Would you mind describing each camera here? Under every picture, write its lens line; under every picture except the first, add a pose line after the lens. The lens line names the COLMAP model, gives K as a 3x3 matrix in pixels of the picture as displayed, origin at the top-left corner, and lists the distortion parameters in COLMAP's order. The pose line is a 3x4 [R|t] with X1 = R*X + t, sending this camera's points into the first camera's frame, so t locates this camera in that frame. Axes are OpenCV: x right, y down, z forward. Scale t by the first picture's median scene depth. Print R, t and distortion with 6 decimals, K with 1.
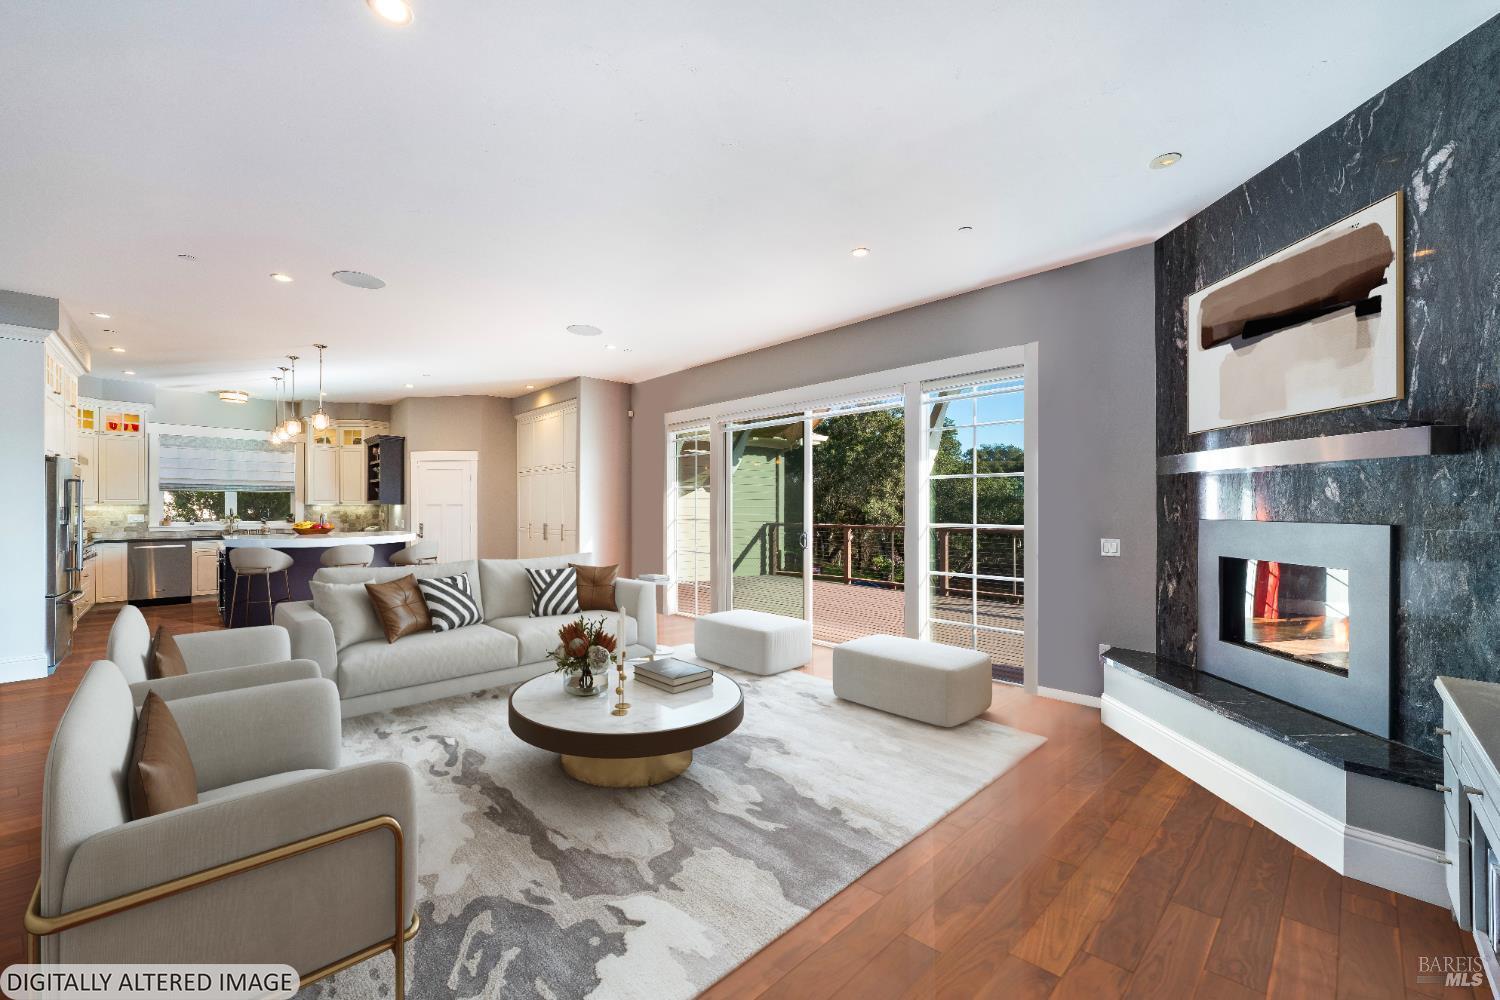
lens RADIAL K [[602.1, 0, 740.4], [0, 602.1, 504.7], [0, 0, 1]] dist [0.011271, 0.000639]
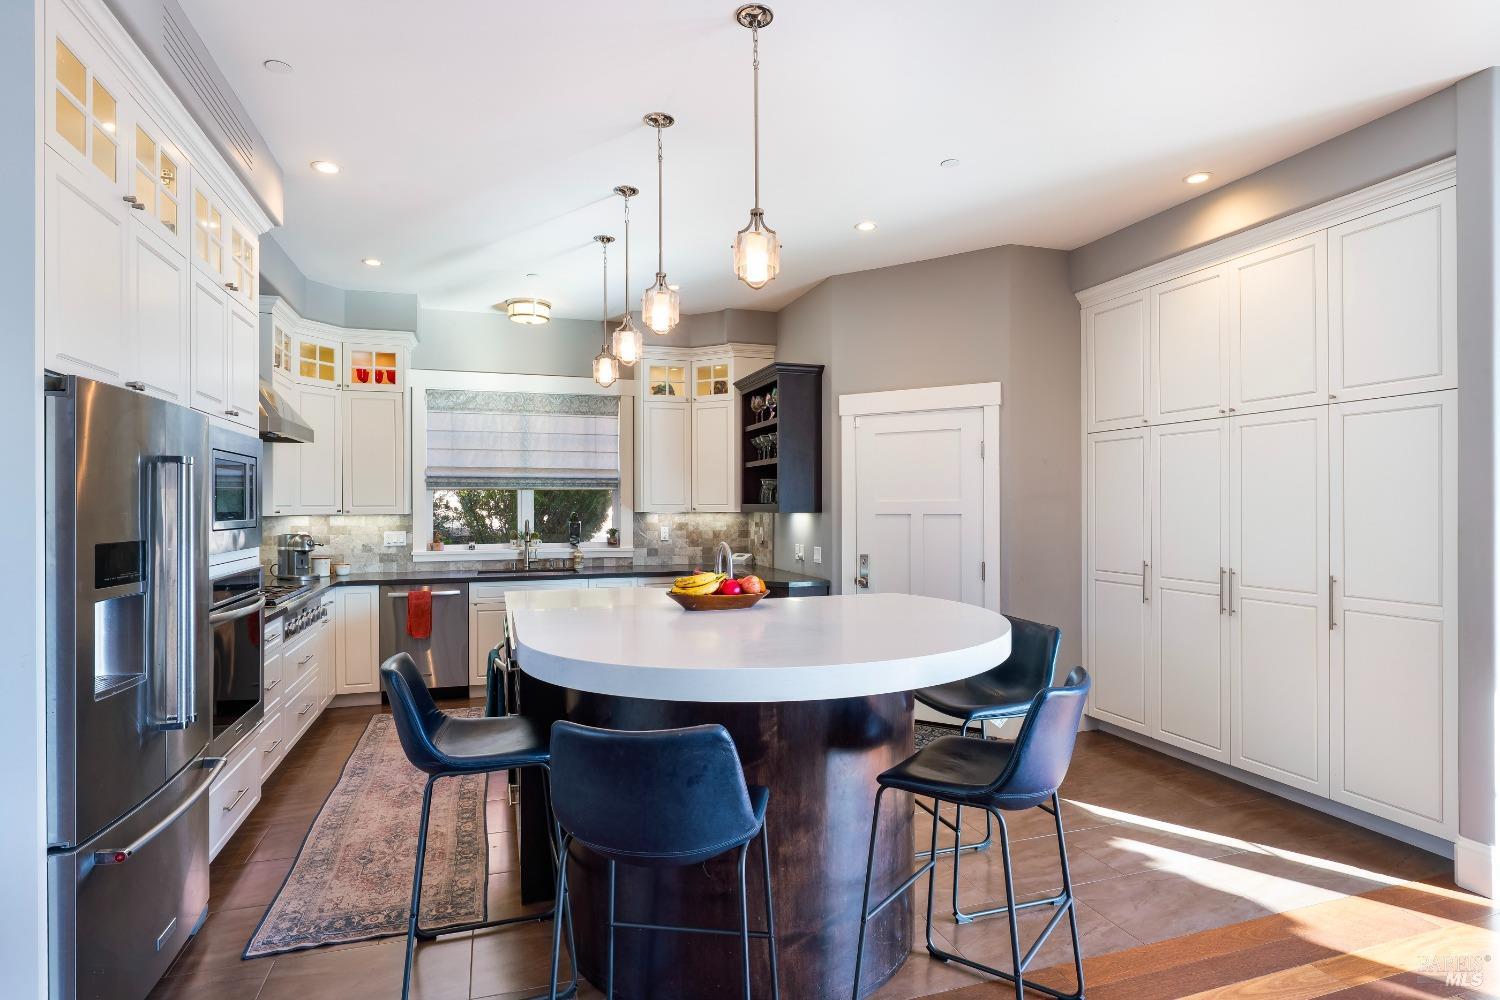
lens RADIAL K [[804.0, 0, 740.5], [0, 804.0, 503.4], [0, 0, 1]] dist [0.015975, 0.000833]
pose [[0.907551, -0.005420, -0.419906, -0.368007], [0.005913, 0.999983, -0.000128, -0.008141], [0.419900, -0.002367, 0.907567, 0.433141]]
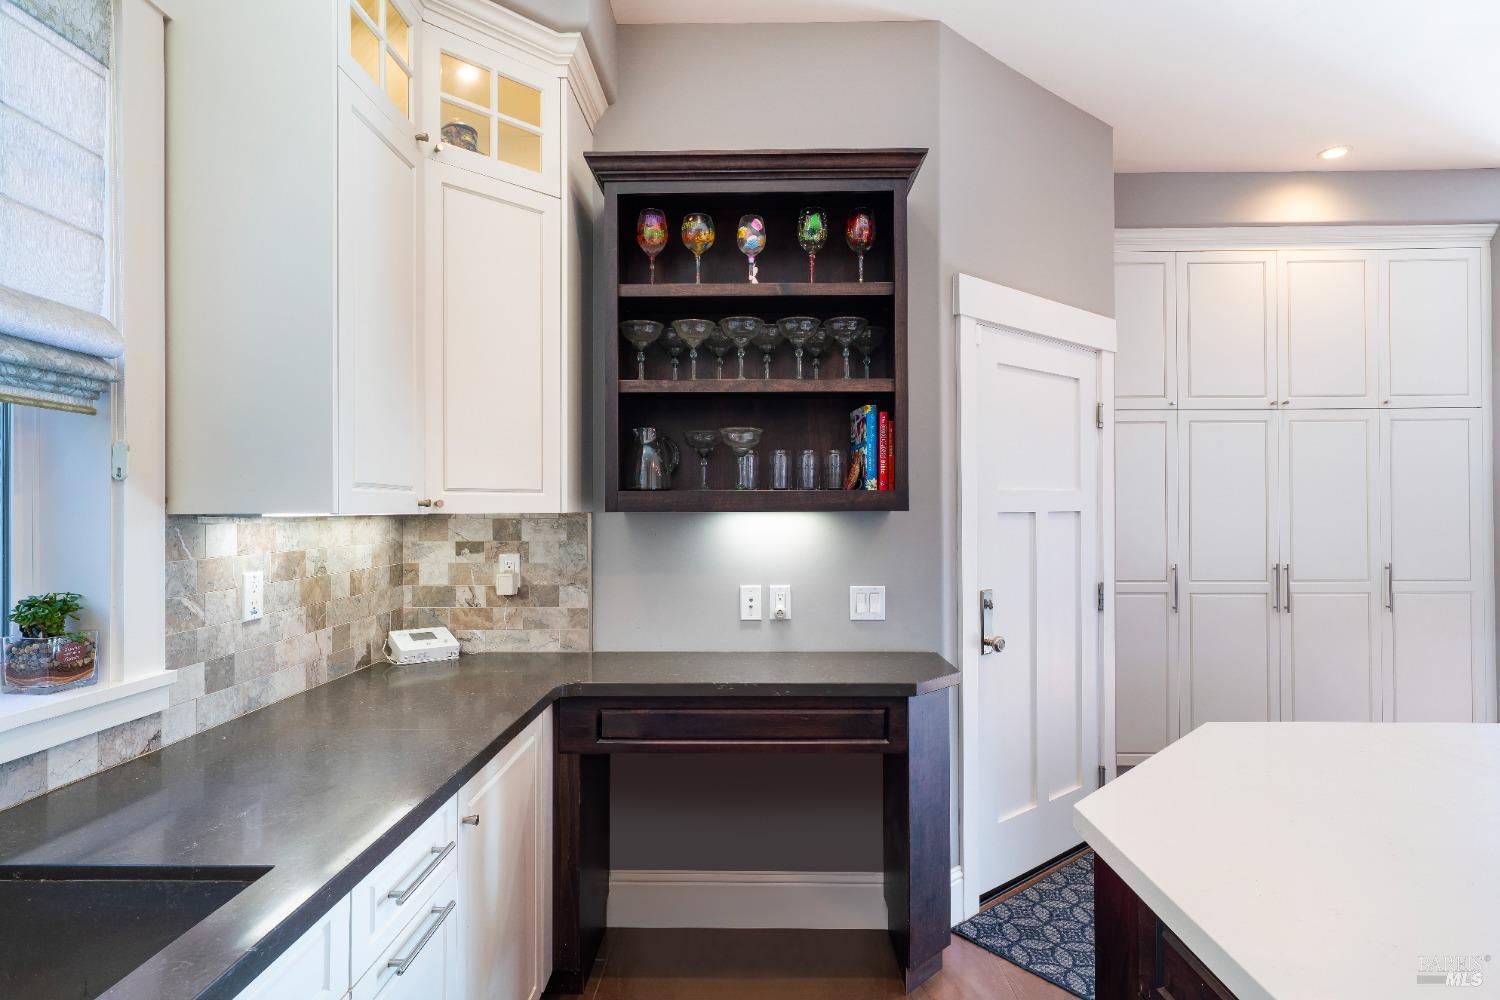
lens RADIAL K [[804.0, 0, 747.2], [0, 804.0, 500.1], [0, 0, 1]] dist [0.015975, 0.000833]
pose [[0.675789, 0.005158, 0.737077, -0.834217], [0.001825, 0.999961, -0.008671, -0.002117], [-0.737093, 0.007205, 0.675753, 0.876036]]
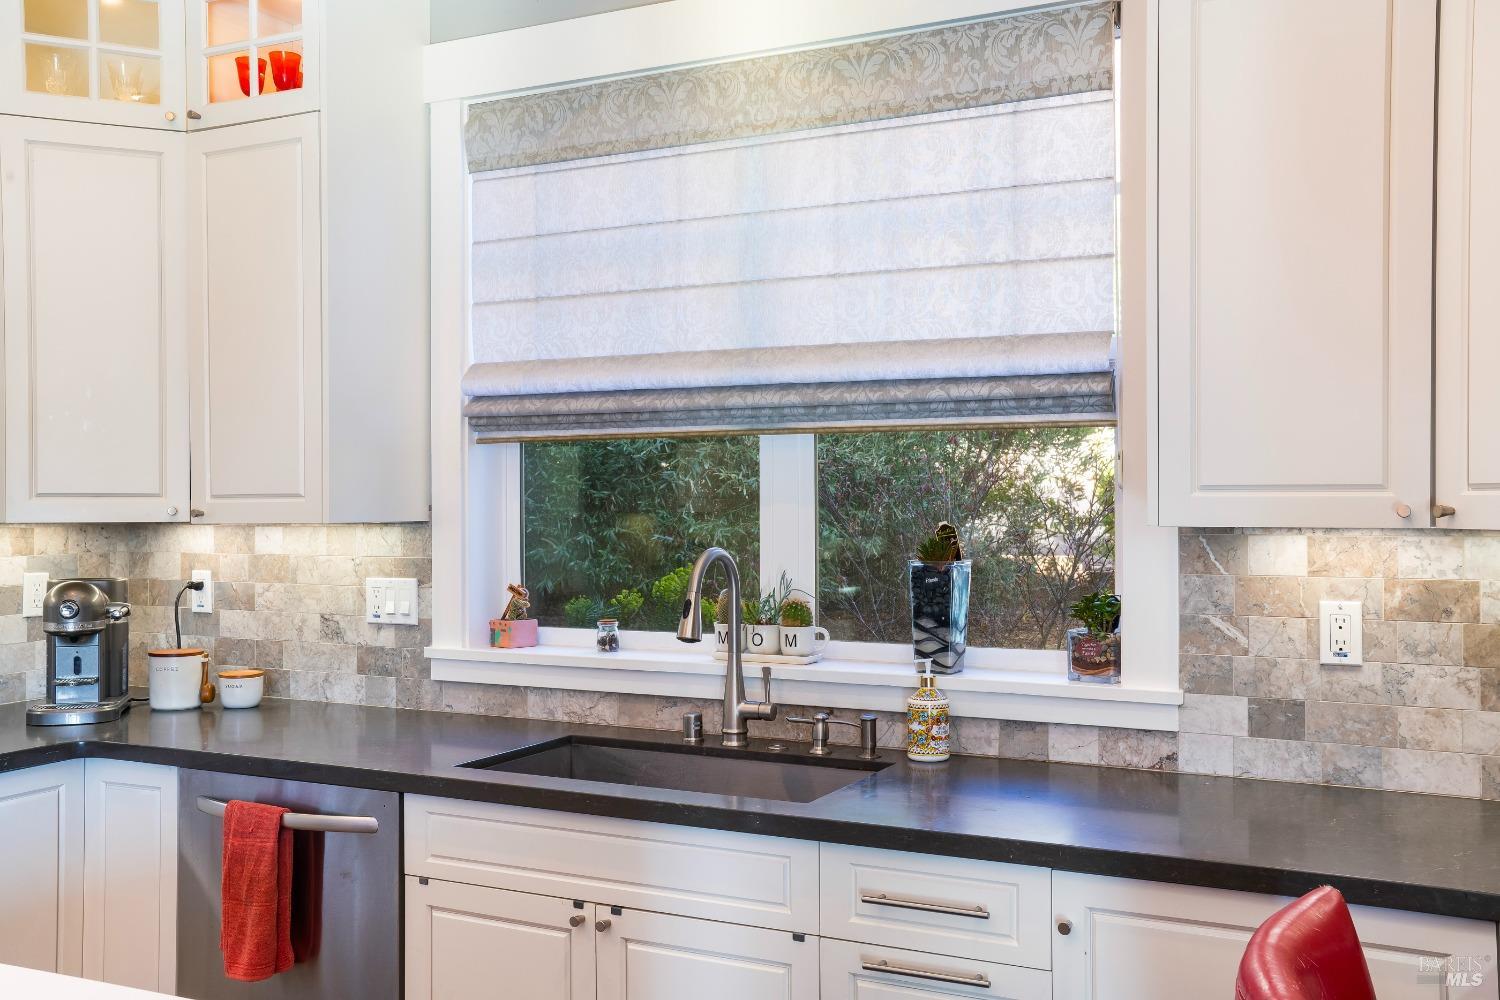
lens RADIAL K [[1450.0, 0, 745.7], [0, 1450.0, 492.5], [0, 0, 1]] dist [0.020276, 0.000000]
pose [[0.350769, -0.007674, -0.936431, -0.537478], [0.005024, 0.999967, -0.006313, -0.005512], [0.936449, -0.002490, 0.350796, 0.904422]]
